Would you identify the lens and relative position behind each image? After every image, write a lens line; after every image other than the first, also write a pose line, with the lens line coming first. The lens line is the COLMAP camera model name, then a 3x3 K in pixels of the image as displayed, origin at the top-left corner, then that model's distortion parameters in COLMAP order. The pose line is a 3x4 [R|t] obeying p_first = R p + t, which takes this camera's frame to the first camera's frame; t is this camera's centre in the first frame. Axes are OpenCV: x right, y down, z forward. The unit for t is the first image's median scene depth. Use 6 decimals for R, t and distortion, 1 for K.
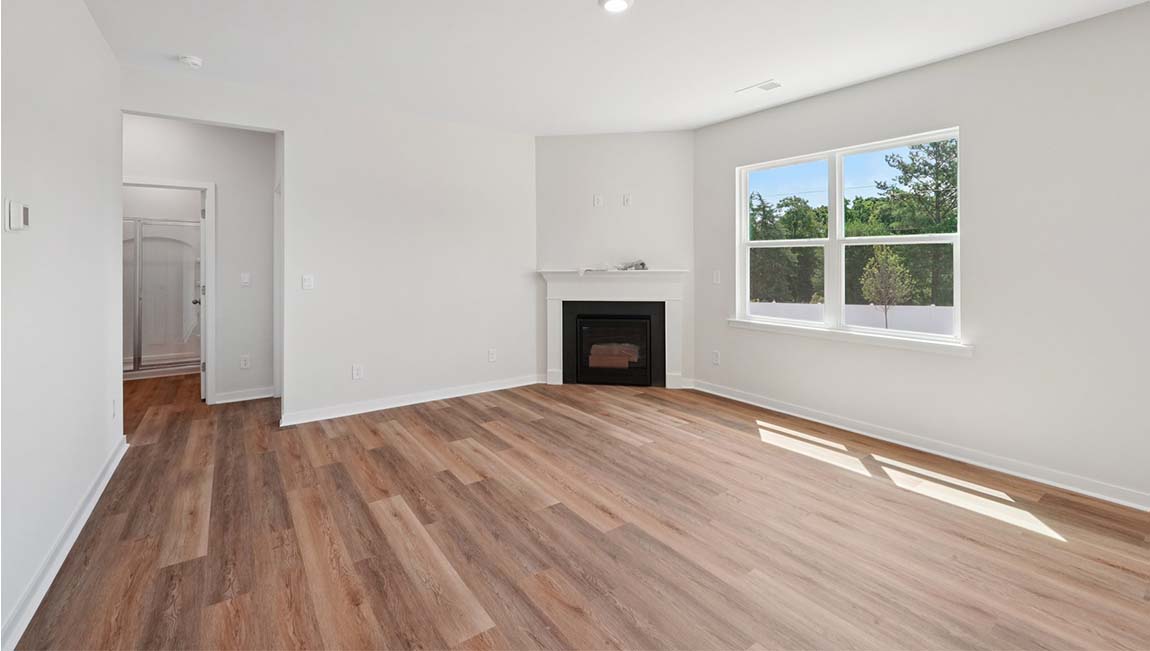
lens RADIAL K [[488.5, 0, 582.7], [0, 488.5, 271.6], [0, 0, 1]] dist [-0.017541, 0.005037]
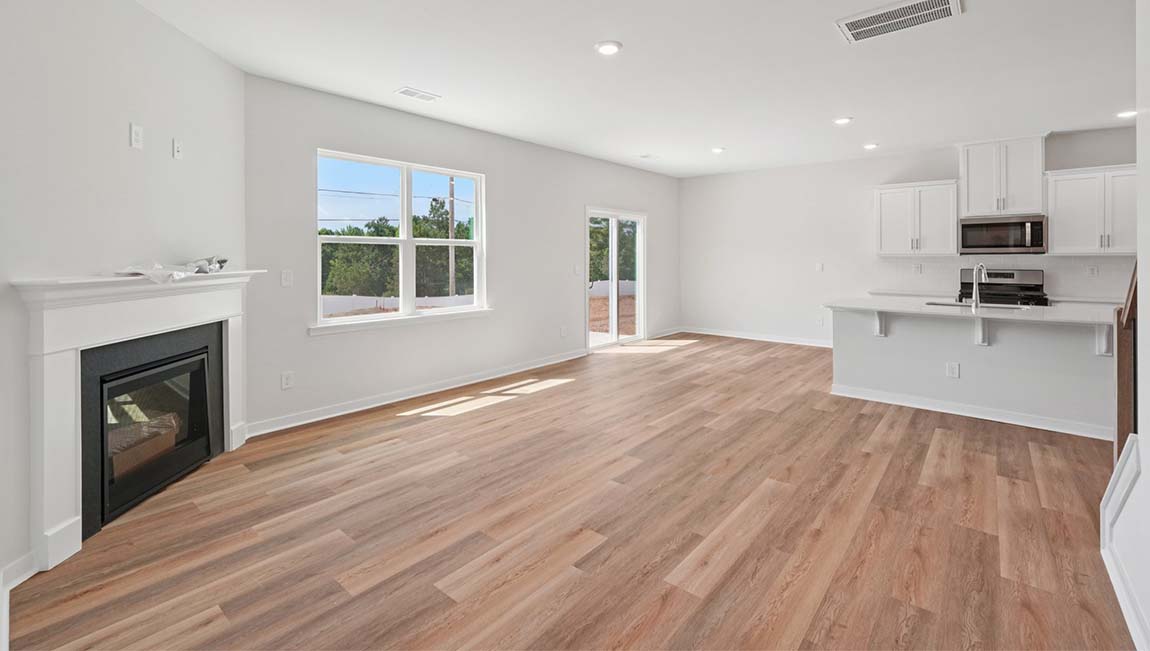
lens RADIAL K [[488.5, 0, 570.1], [0, 488.5, 262.8], [0, 0, 1]] dist [-0.017541, 0.005037]
pose [[-0.228023, -0.008604, 0.973618, -0.813970], [0.024458, 0.999595, 0.014562, -0.018064], [-0.973349, 0.027133, -0.227720, 1.006078]]
